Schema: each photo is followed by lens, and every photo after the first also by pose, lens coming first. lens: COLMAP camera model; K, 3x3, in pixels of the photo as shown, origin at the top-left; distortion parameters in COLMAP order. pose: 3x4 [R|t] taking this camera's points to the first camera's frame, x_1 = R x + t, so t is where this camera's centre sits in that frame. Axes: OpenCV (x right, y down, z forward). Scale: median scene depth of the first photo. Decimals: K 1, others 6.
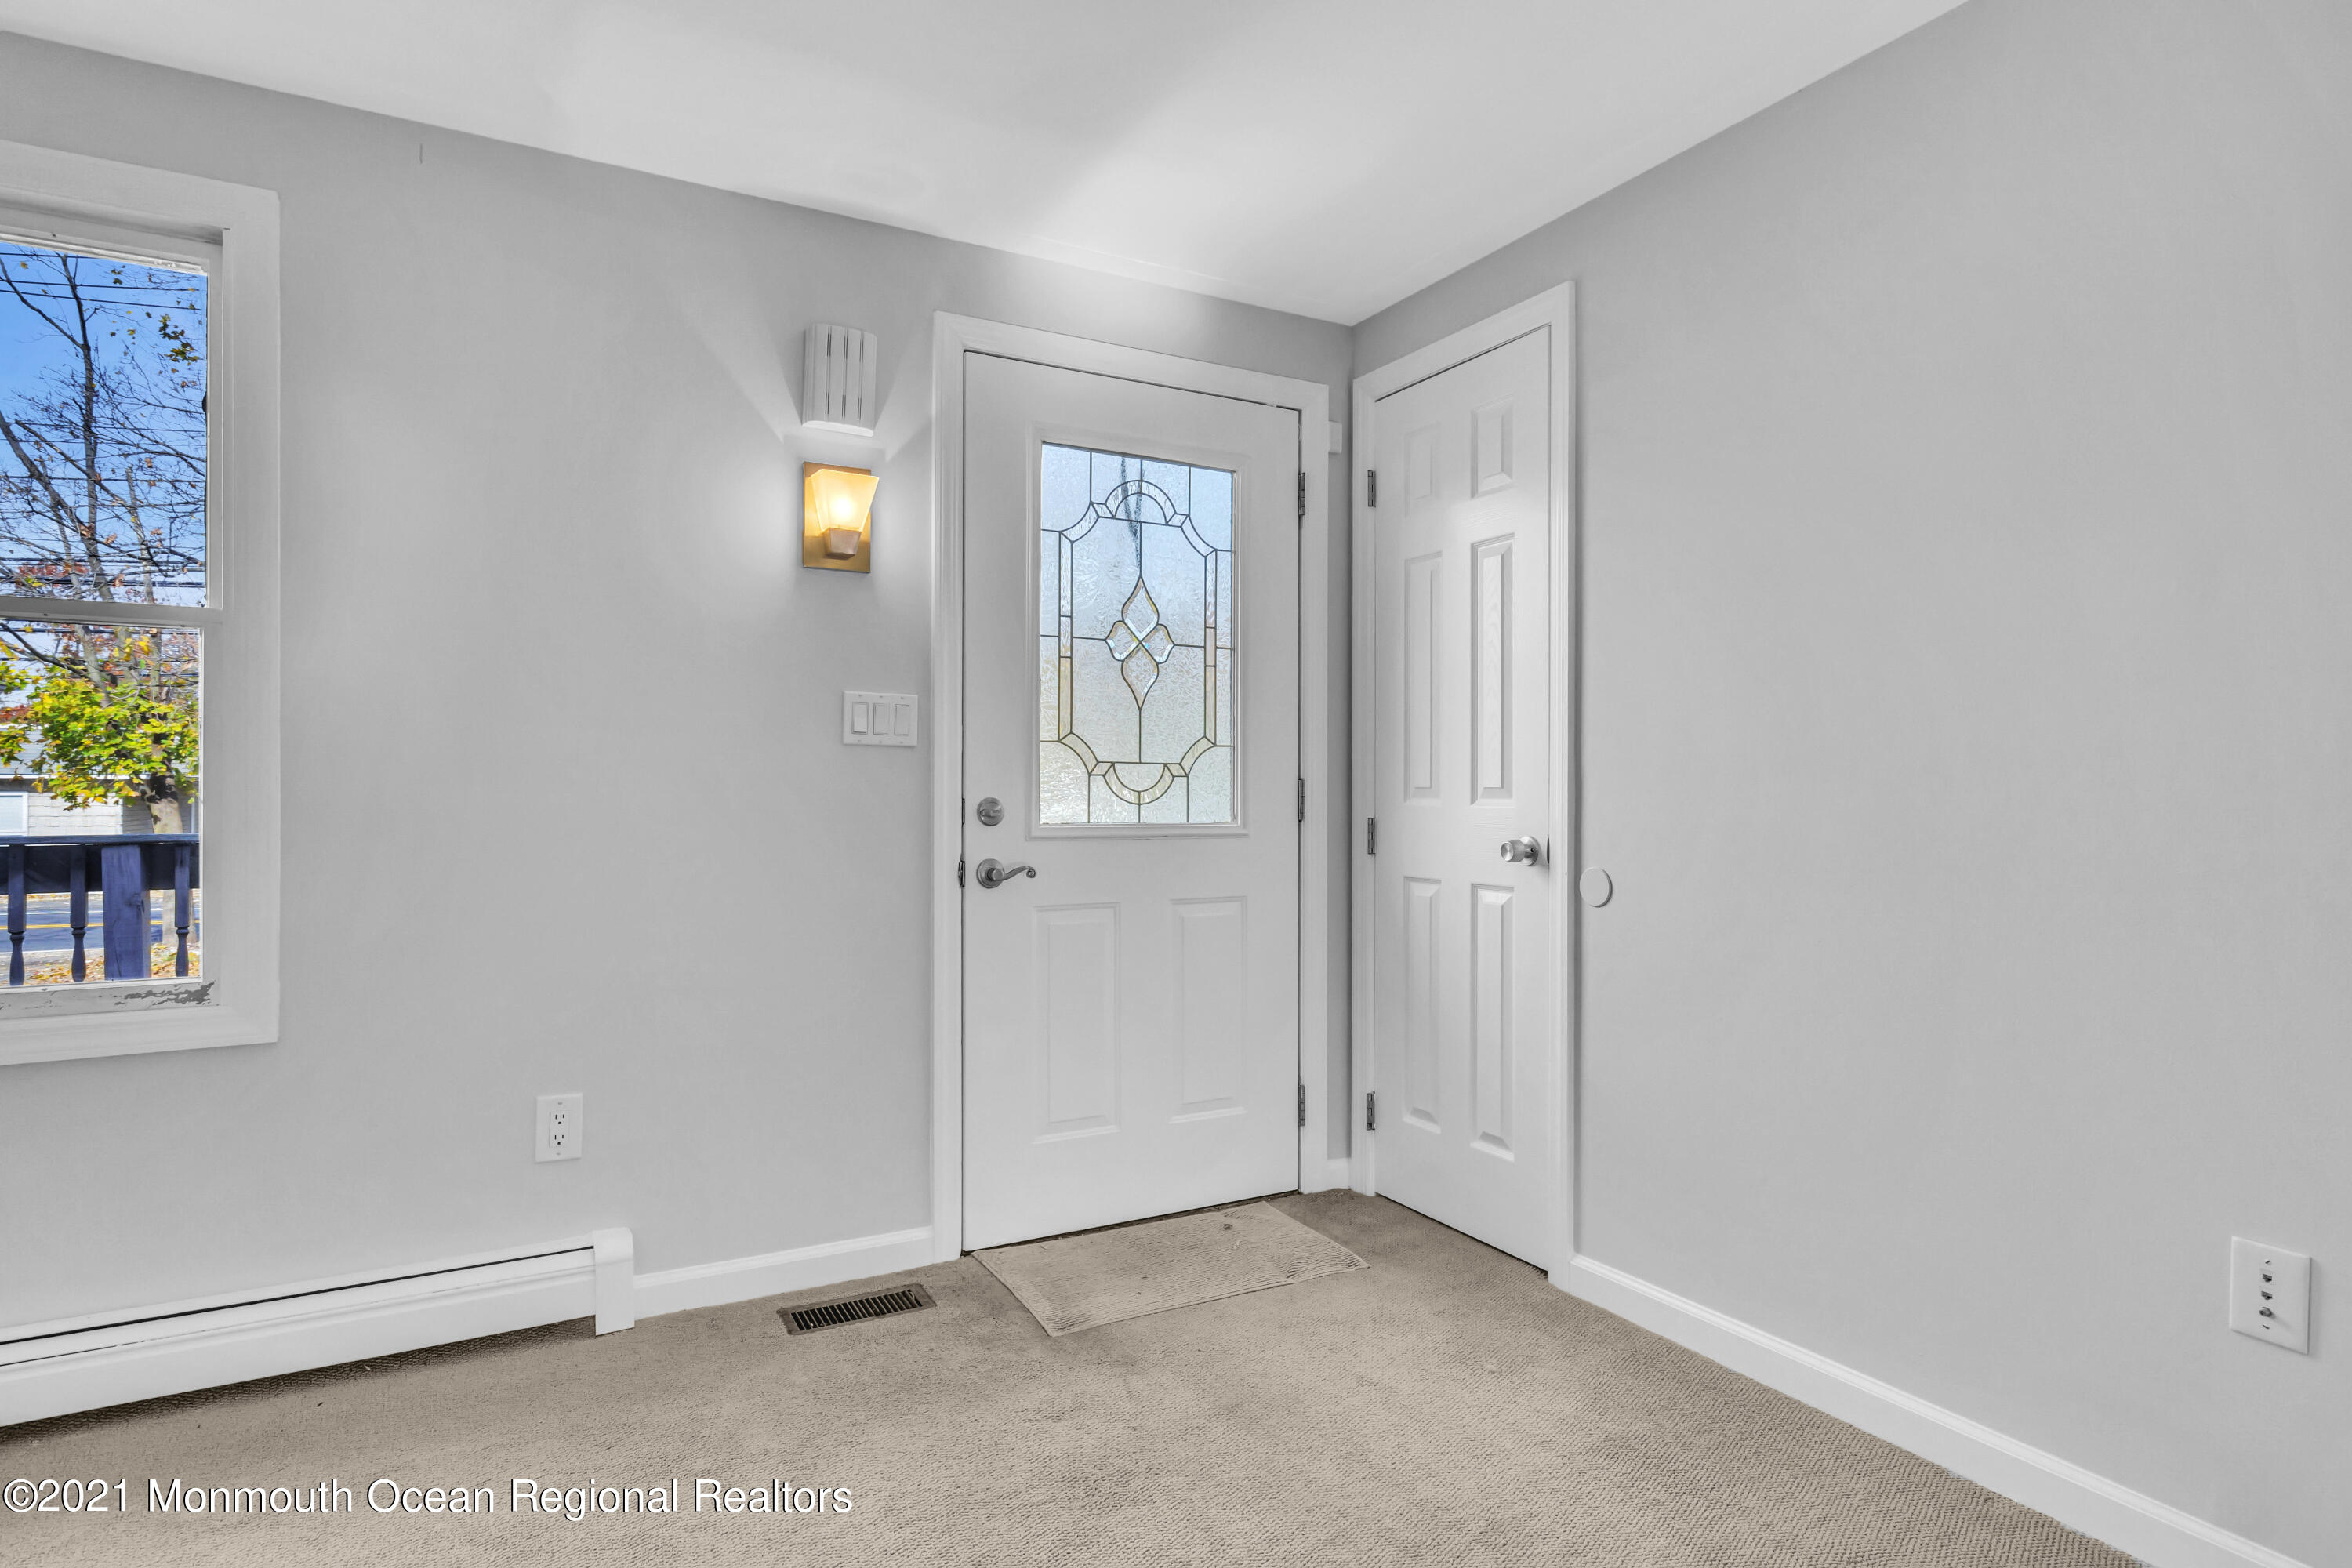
lens RADIAL K [[1244.8, 0, 1175.3], [0, 1244.8, 795.1], [0, 0, 1]] dist [-0.002500, 0.000981]
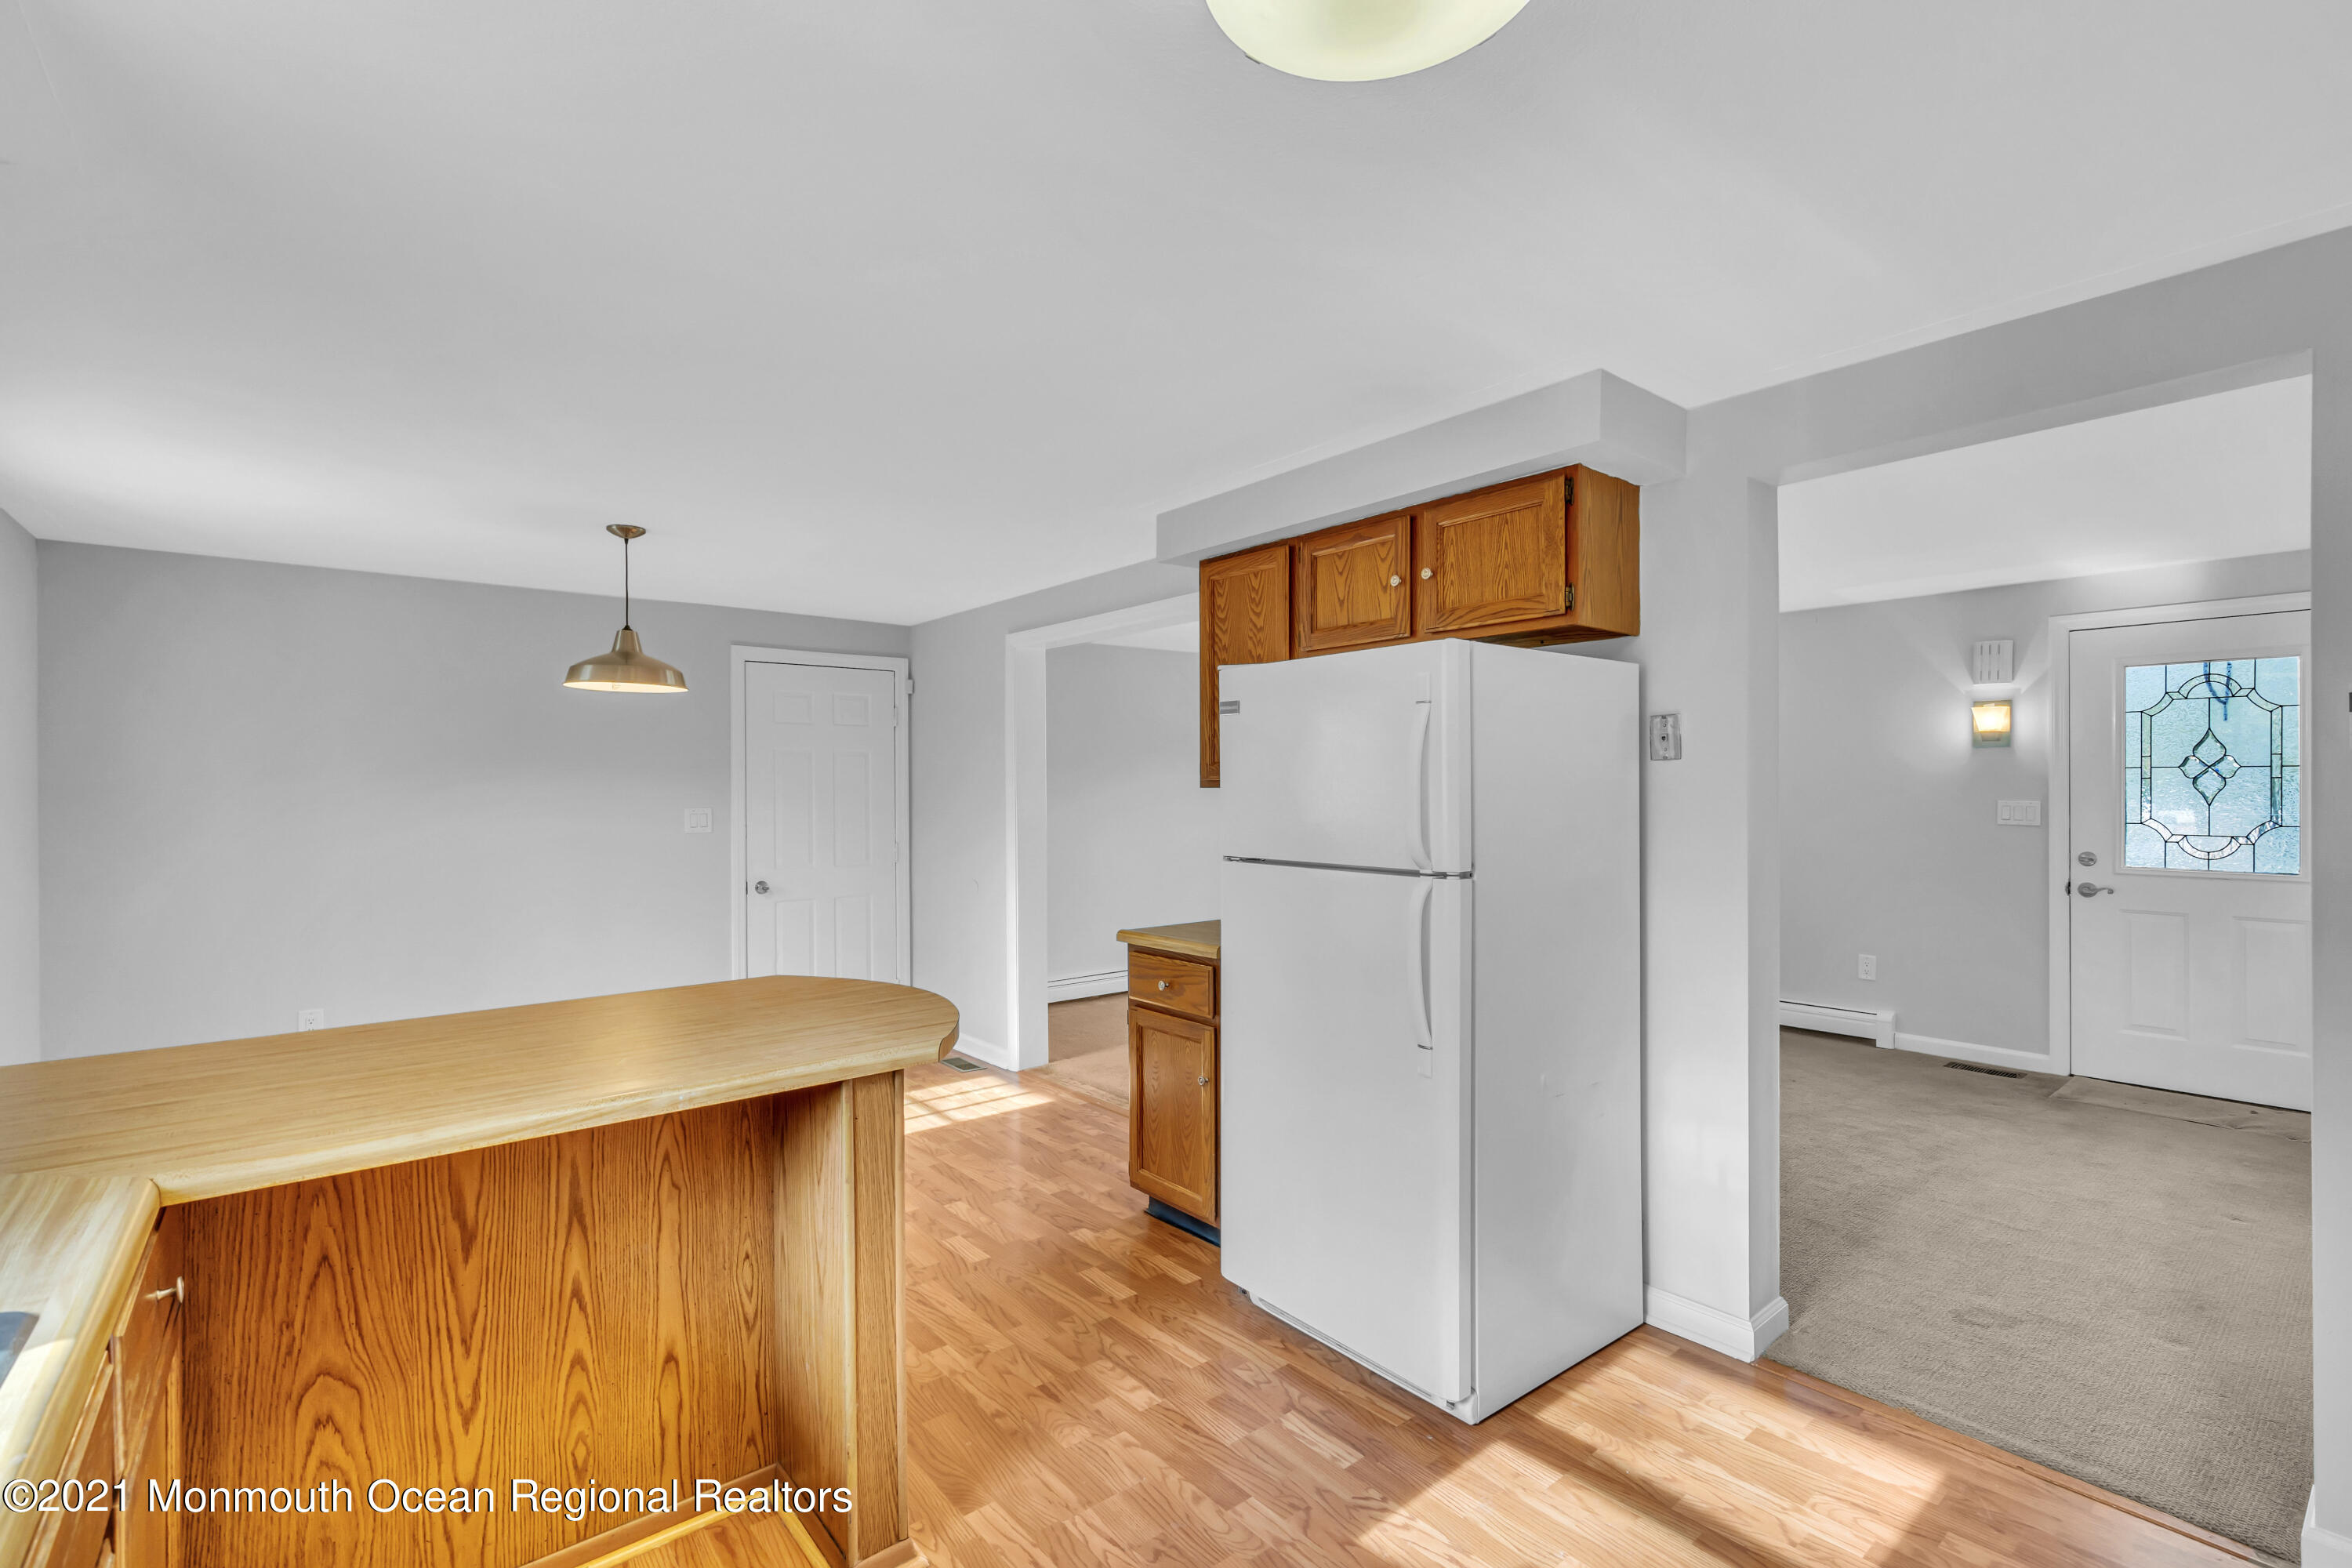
lens RADIAL K [[1050.7, 0, 1168.6], [0, 1050.7, 785.2], [0, 0, 1]] dist [-0.000092, 0.000620]
pose [[0.177112, -0.006494, -0.984169, 1.237939], [0.001248, 0.999979, -0.006374, -0.094713], [0.984190, -0.000099, 0.177117, -0.742415]]
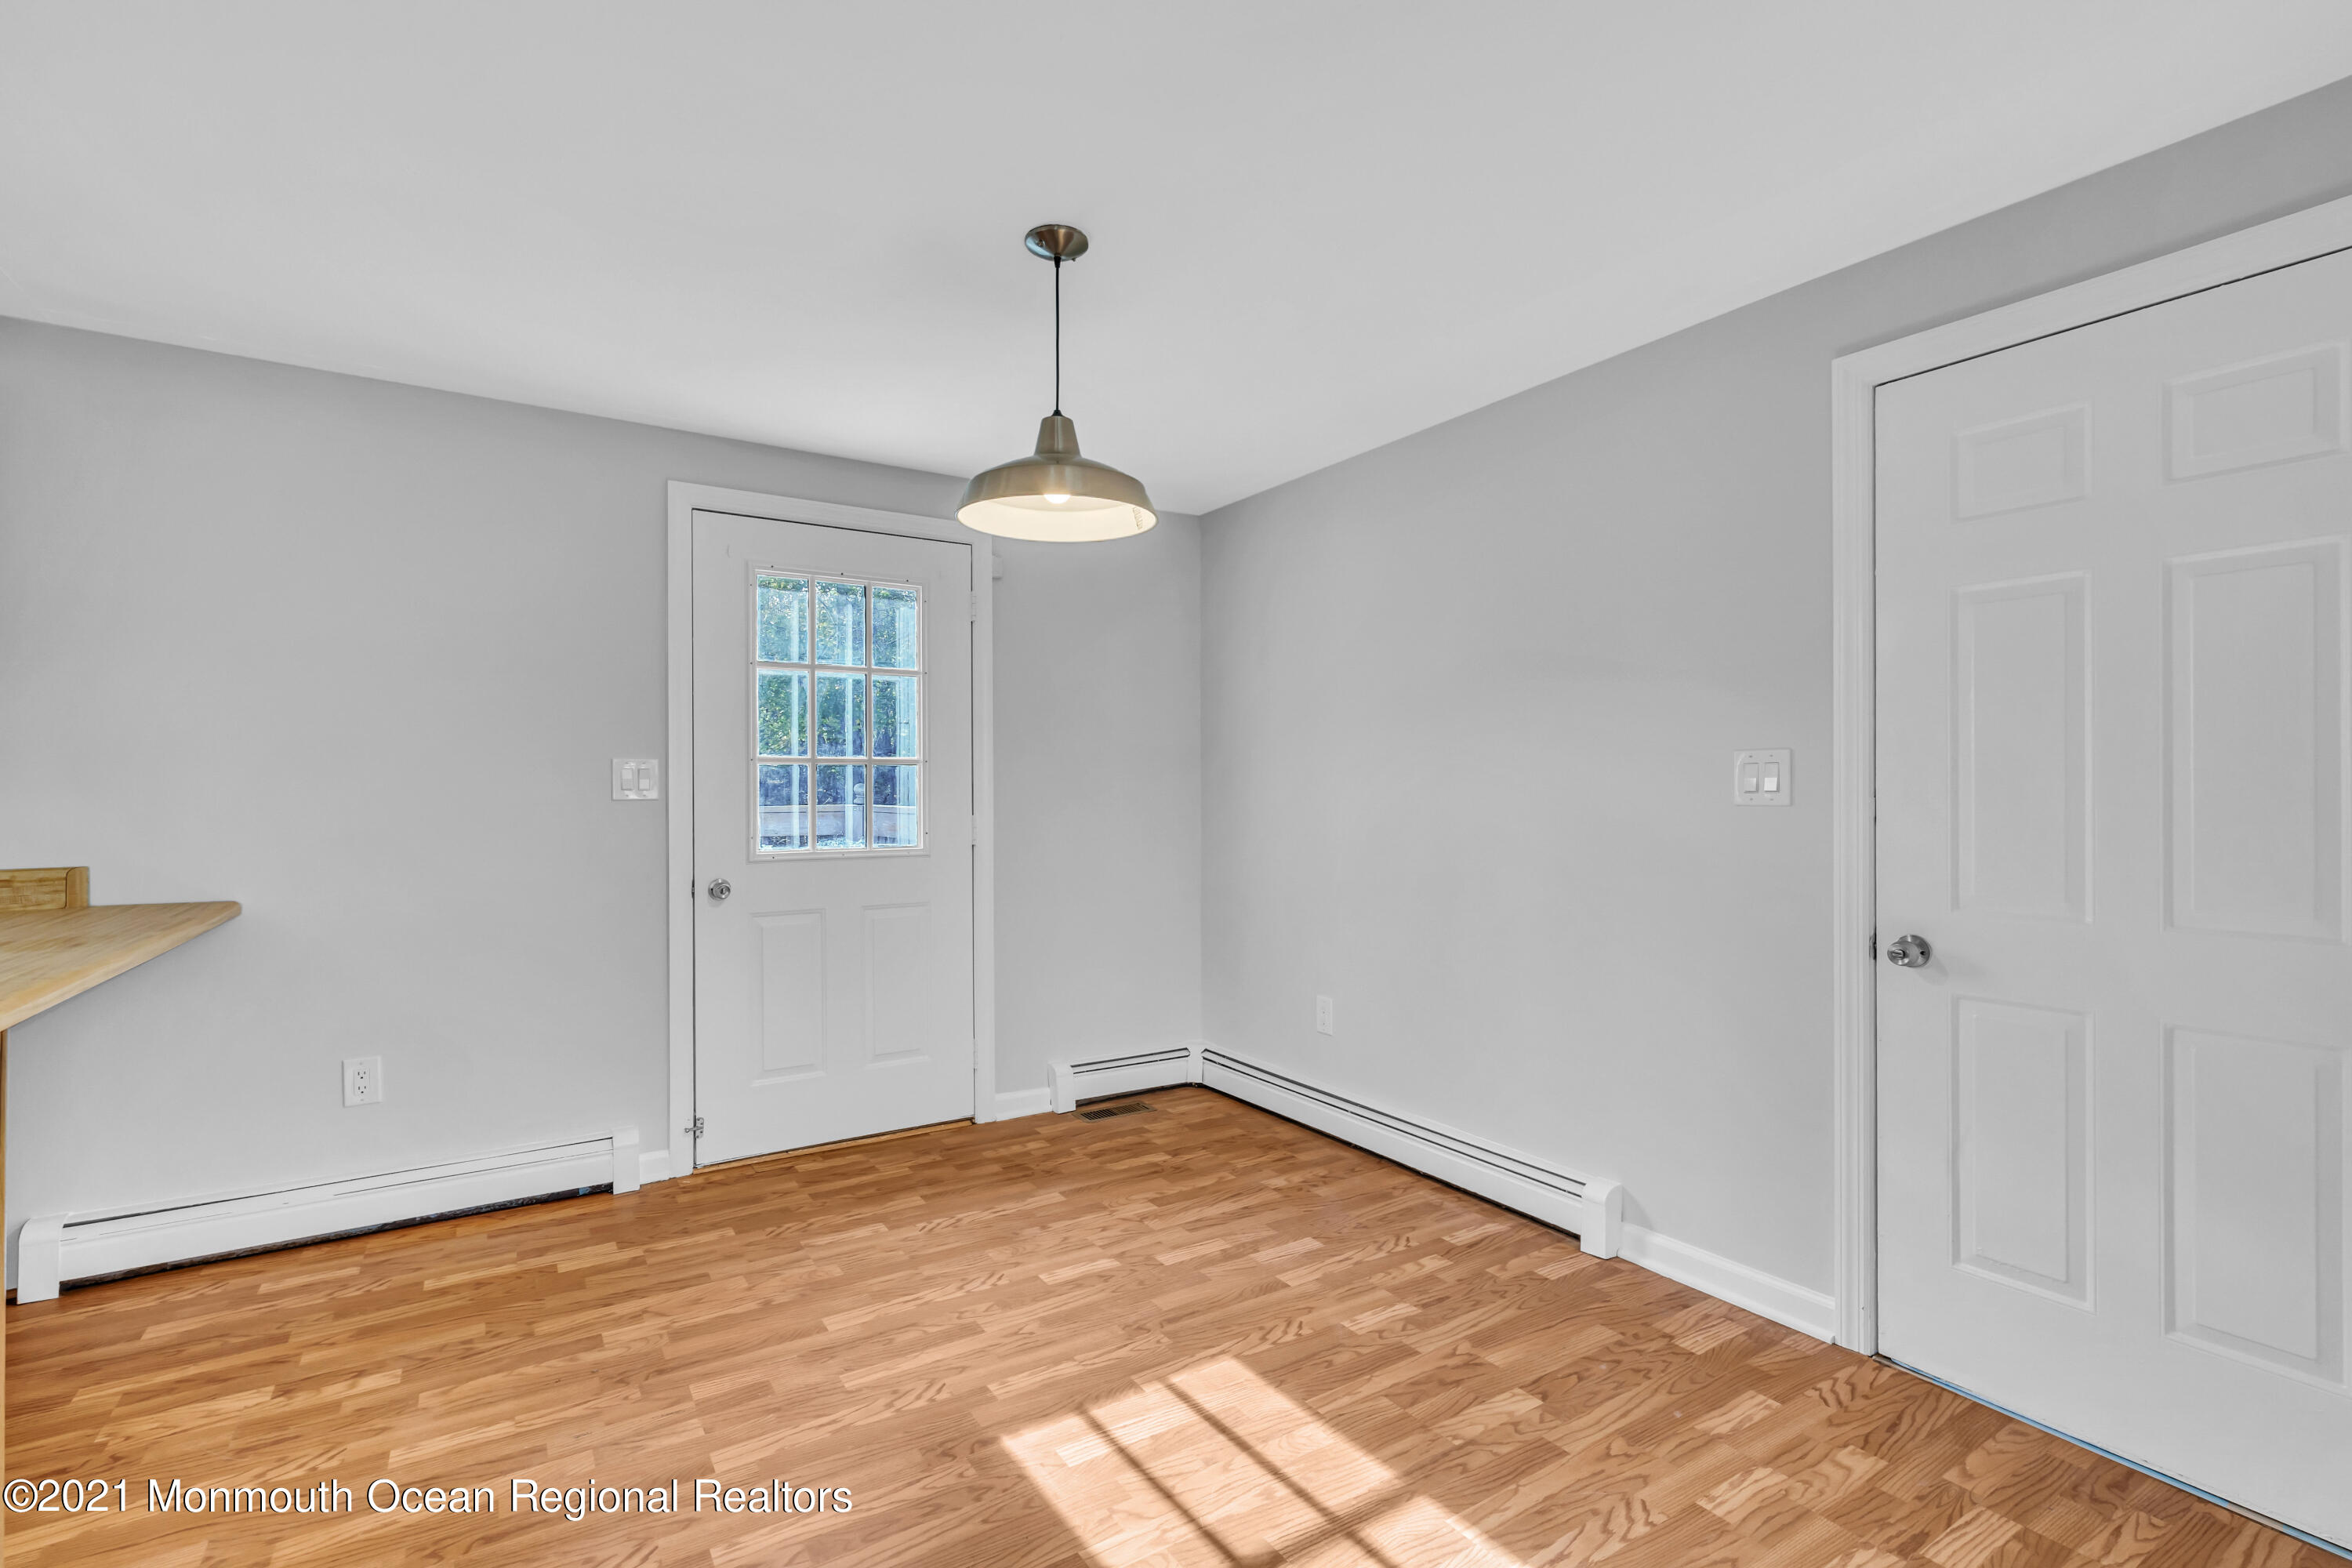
lens RADIAL K [[1065.1, 0, 1188.3], [0, 1065.1, 796.0], [0, 0, 1]] dist [-0.005584, 0.000156]
pose [[-0.997174, -0.000517, -0.075129, -0.215140], [-0.001481, 0.999917, 0.012782, -0.040893], [0.075116, 0.012857, -0.997092, -0.417763]]
